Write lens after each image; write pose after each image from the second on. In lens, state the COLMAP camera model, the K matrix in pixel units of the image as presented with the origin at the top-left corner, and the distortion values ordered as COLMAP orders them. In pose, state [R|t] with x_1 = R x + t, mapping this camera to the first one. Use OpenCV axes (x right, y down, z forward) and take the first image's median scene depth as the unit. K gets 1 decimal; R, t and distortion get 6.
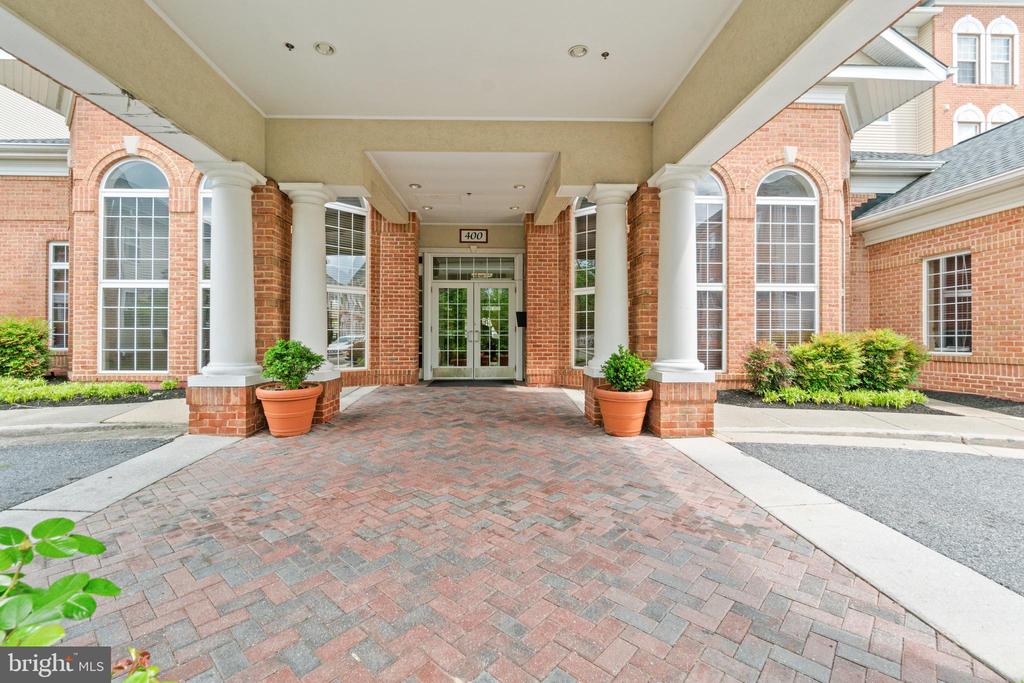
lens RADIAL K [[443.5, 0, 509.4], [0, 443.5, 336.6], [0, 0, 1]] dist [-0.003405, 0.000045]
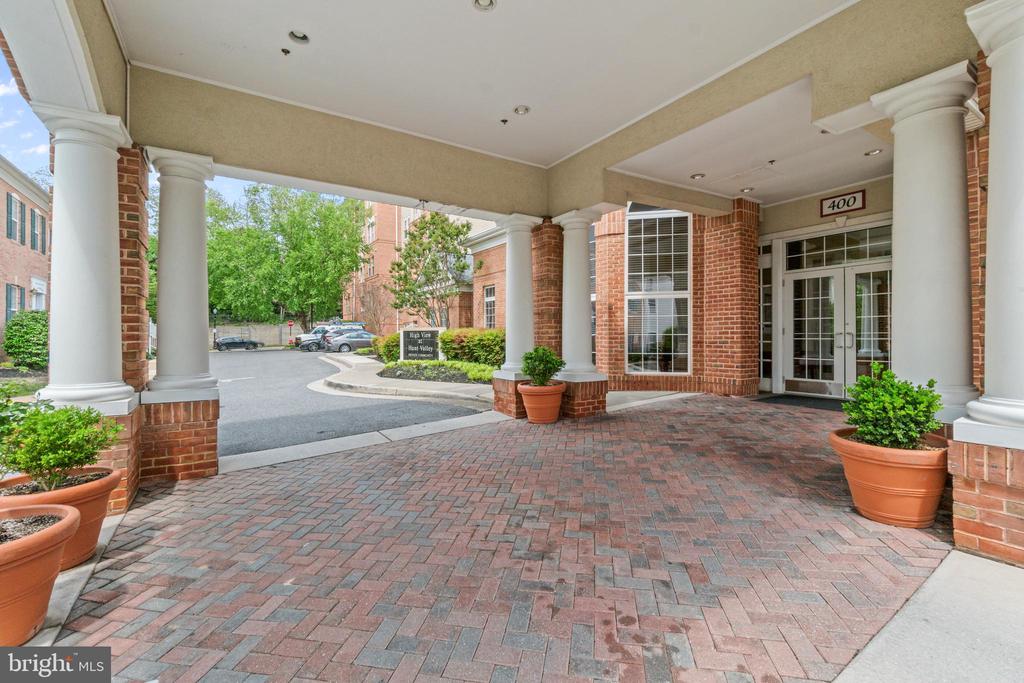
lens RADIAL K [[443.5, 0, 509.4], [0, 443.5, 336.6], [0, 0, 1]] dist [-0.003405, 0.000045]
pose [[0.501209, -0.003707, -0.865318, 0.527365], [0.005246, 0.999985, -0.001245, -0.017996], [0.865310, -0.003916, 0.501221, 0.297158]]
